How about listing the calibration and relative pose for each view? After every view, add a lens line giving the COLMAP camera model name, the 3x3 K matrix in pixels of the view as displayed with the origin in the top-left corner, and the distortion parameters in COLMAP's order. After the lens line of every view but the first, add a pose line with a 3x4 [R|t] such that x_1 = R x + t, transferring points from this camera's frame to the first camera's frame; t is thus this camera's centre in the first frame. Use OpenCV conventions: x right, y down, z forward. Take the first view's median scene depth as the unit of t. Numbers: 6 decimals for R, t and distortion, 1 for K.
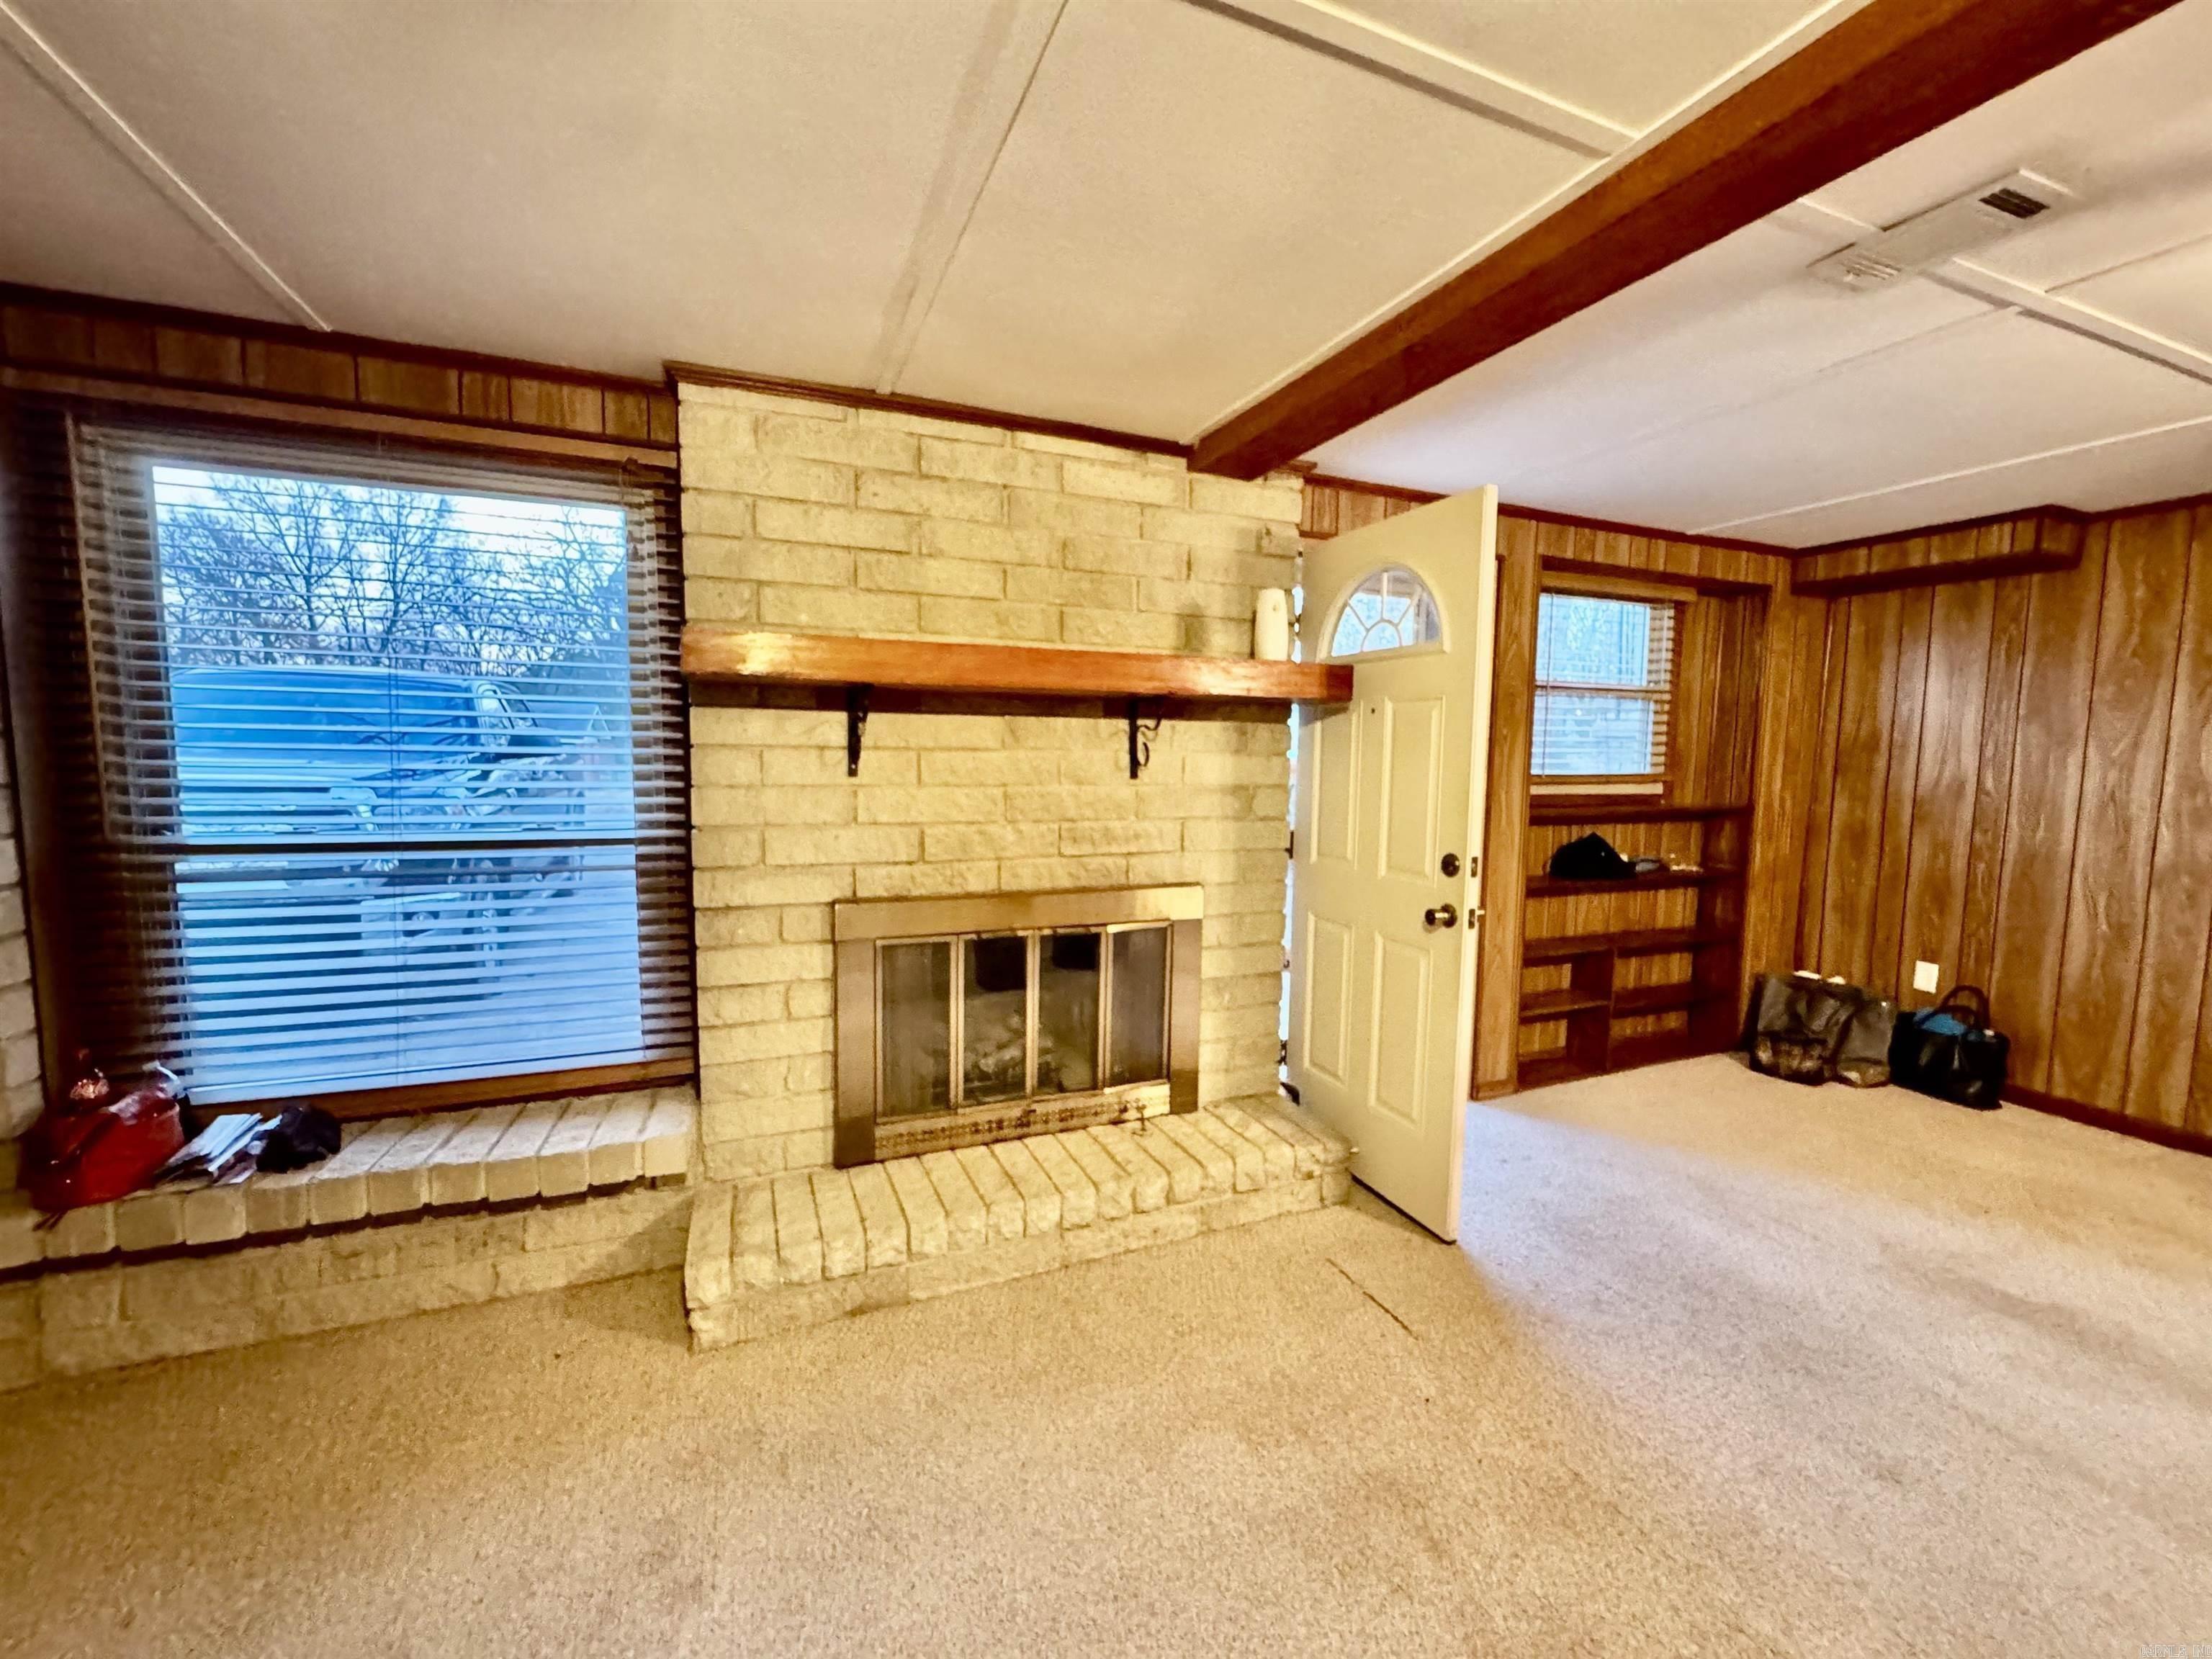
lens RADIAL K [[887.7, 0, 1105.4], [0, 887.7, 827.7], [0, 0, 1]] dist [-0.001761, 0.000274]
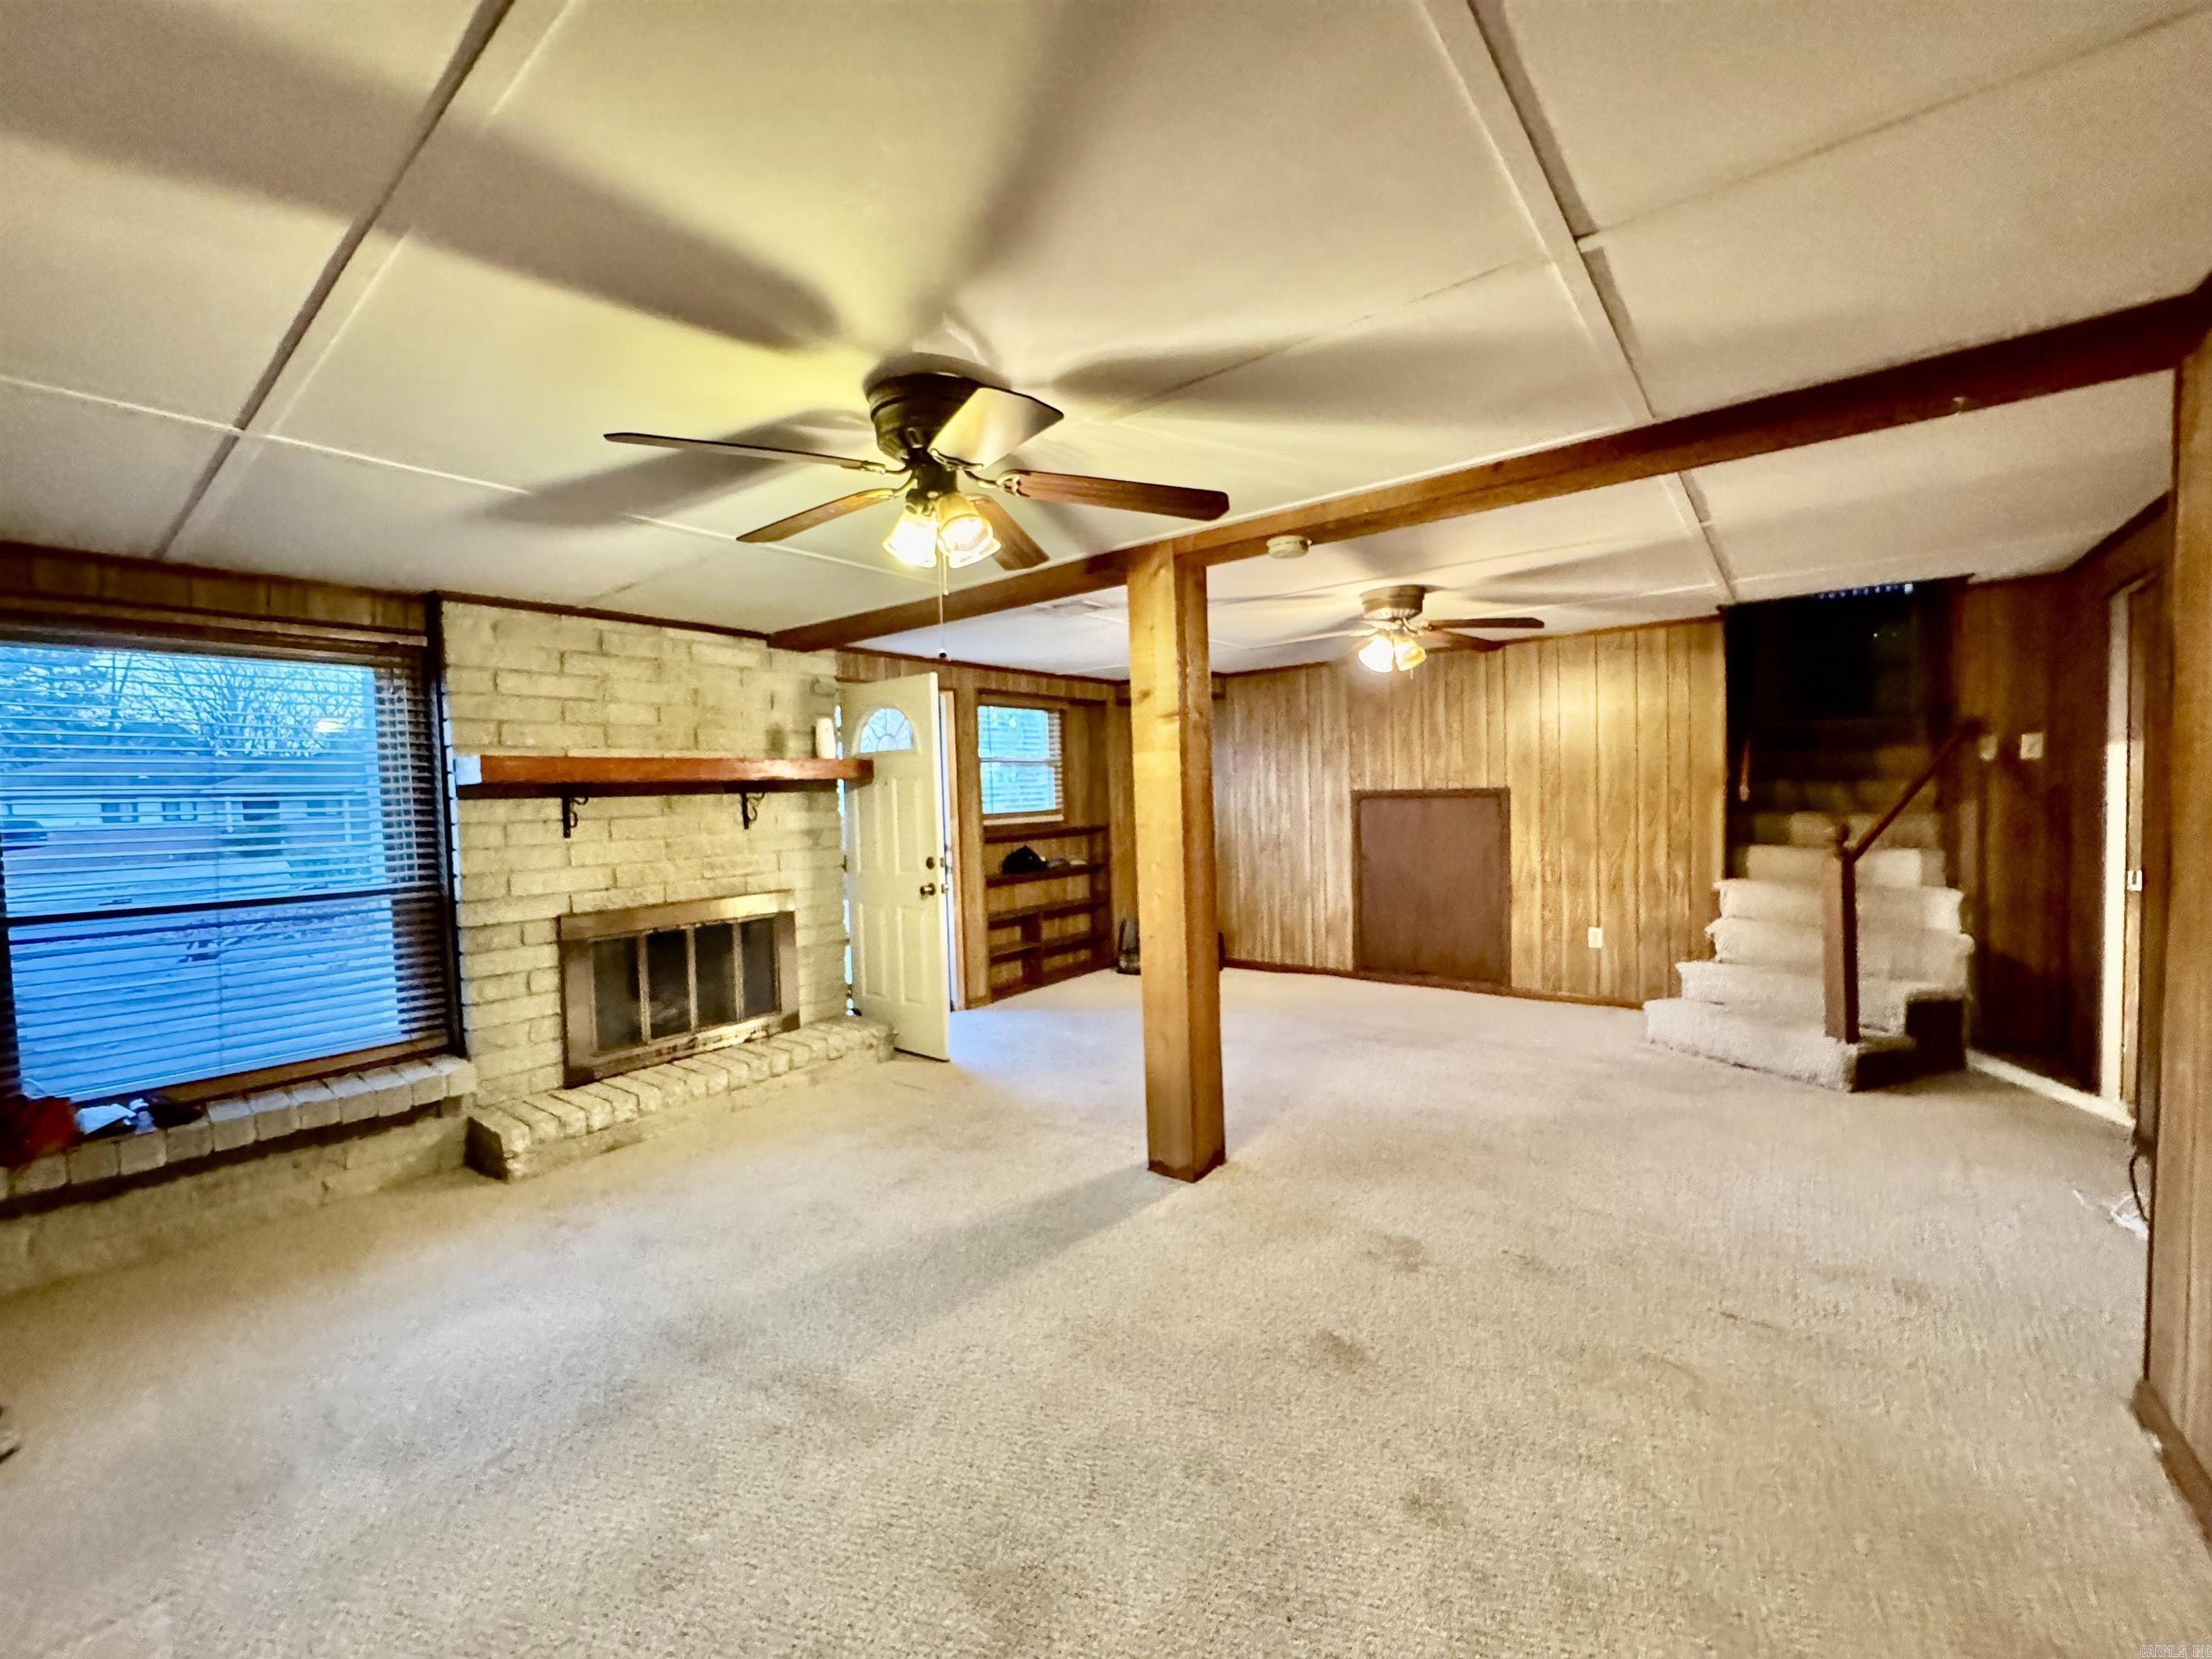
lens RADIAL K [[887.7, 0, 1105.2], [0, 887.7, 830.6], [0, 0, 1]] dist [-0.001761, 0.000274]
pose [[0.872289, -0.061049, 0.485164, -0.198639], [0.084421, 0.996079, -0.026444, 0.050738], [-0.481647, 0.064025, 0.874023, -0.818218]]
